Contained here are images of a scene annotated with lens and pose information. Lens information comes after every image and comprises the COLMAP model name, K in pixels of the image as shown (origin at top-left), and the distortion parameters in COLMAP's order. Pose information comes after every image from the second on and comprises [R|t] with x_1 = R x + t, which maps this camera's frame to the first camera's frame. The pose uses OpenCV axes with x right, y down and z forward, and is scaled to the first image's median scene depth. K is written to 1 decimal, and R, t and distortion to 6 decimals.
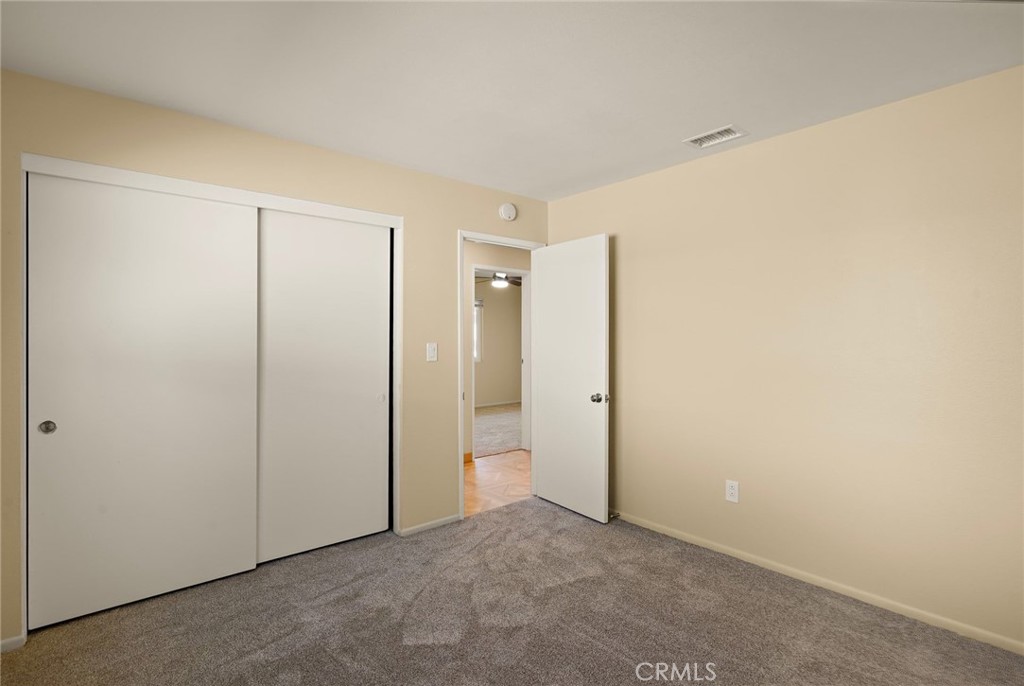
lens RADIAL K [[494.7, 0, 516.2], [0, 494.7, 343.1], [0, 0, 1]] dist [-0.006518, 0.001665]
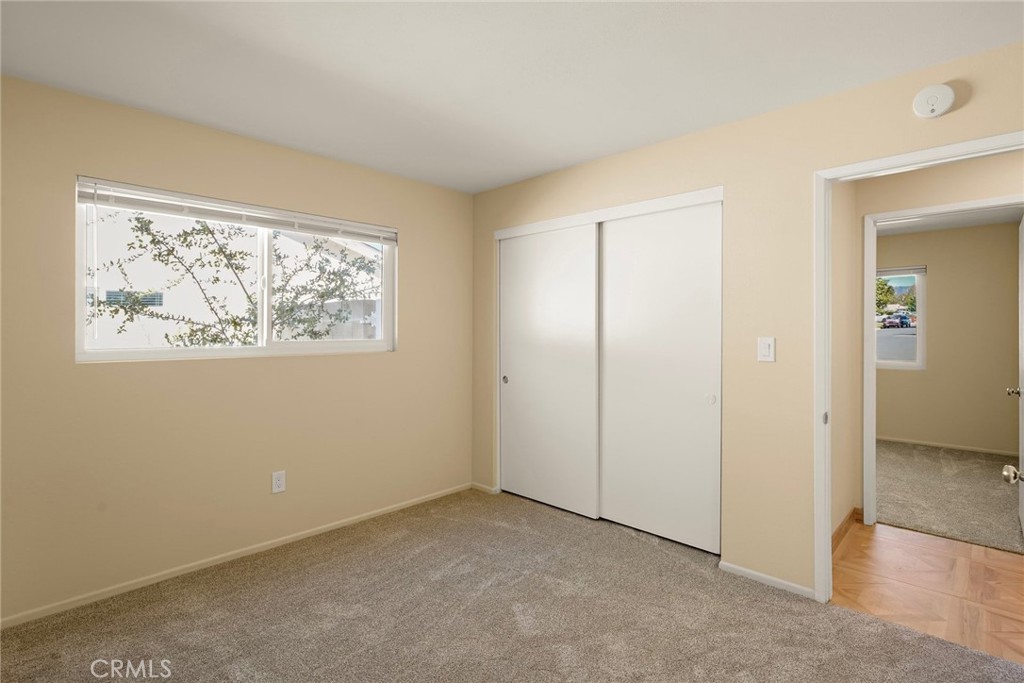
lens RADIAL K [[494.7, 0, 516.0], [0, 494.7, 332.4], [0, 0, 1]] dist [-0.006518, 0.001665]
pose [[0.100842, 0.003602, -0.994896, 0.656208], [-0.015947, 0.999871, 0.002004, -0.003922], [0.994775, 0.015663, 0.100886, 0.663955]]
